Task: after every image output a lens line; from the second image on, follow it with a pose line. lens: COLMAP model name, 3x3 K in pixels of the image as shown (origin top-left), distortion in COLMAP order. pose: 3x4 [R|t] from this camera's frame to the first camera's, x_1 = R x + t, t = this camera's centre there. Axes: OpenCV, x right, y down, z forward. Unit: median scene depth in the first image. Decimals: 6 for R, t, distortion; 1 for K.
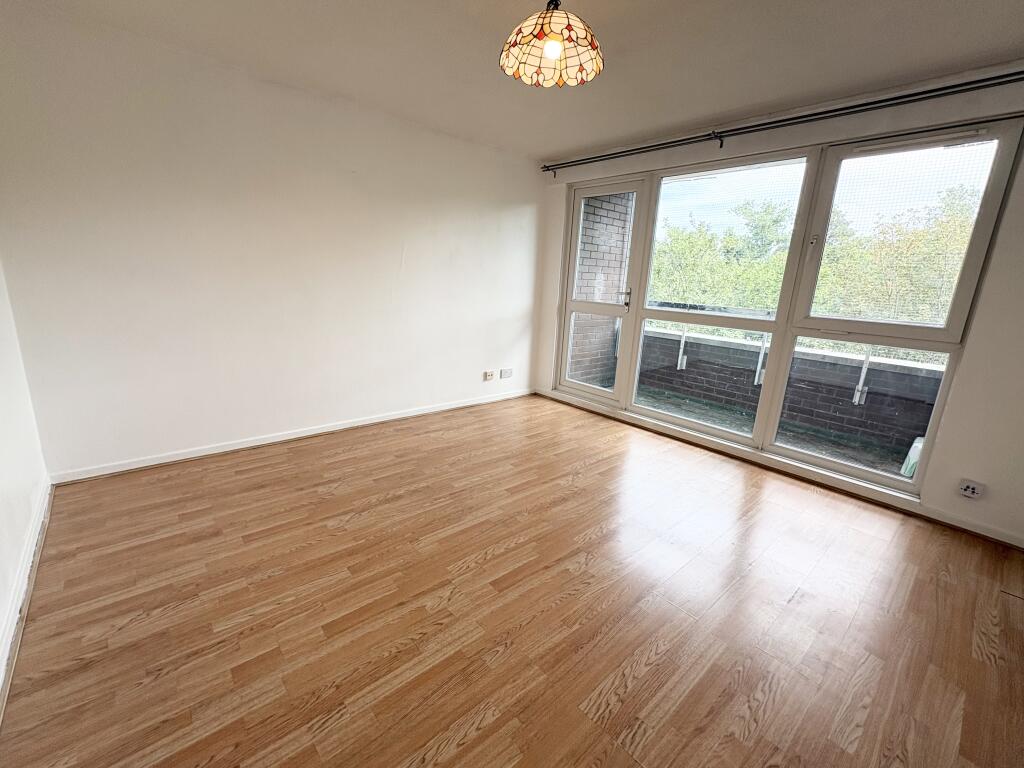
lens RADIAL K [[451.9, 0, 521.0], [0, 451.9, 382.7], [0, 0, 1]] dist [-0.000529, -0.000235]
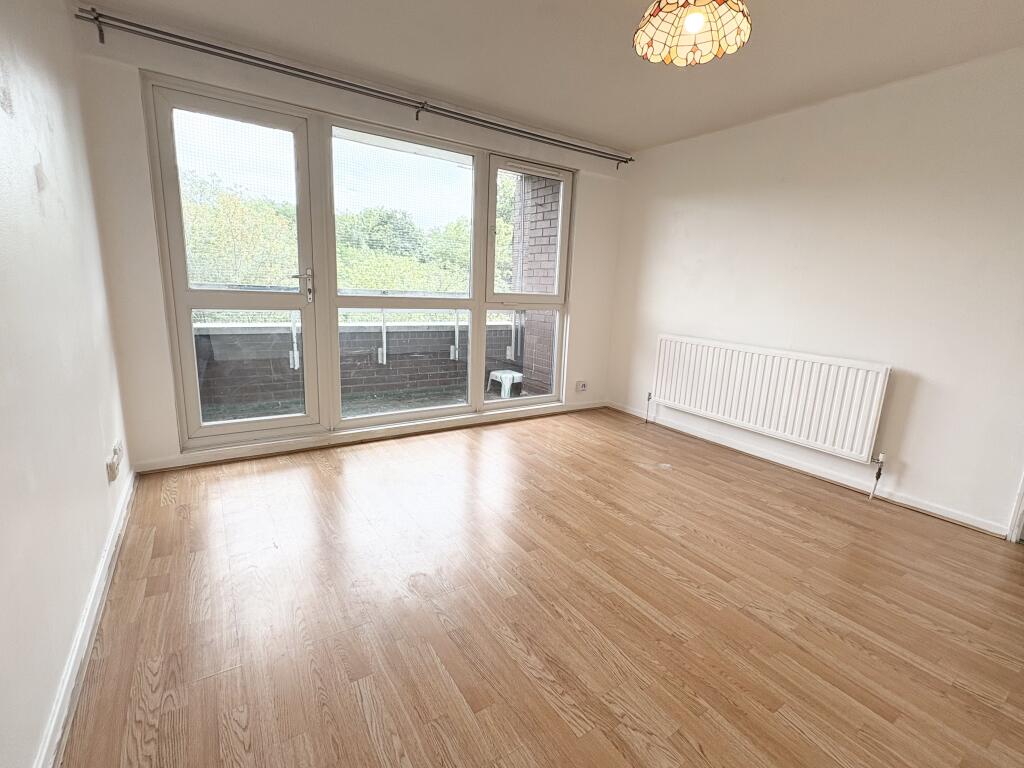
lens RADIAL K [[451.9, 0, 519.7], [0, 451.9, 387.7], [0, 0, 1]] dist [-0.000529, -0.000235]
pose [[0.143297, -0.258459, 0.955335, -0.505360], [0.188782, 0.954711, 0.229974, -0.145064], [-0.971508, 0.147395, 0.185600, 0.621328]]
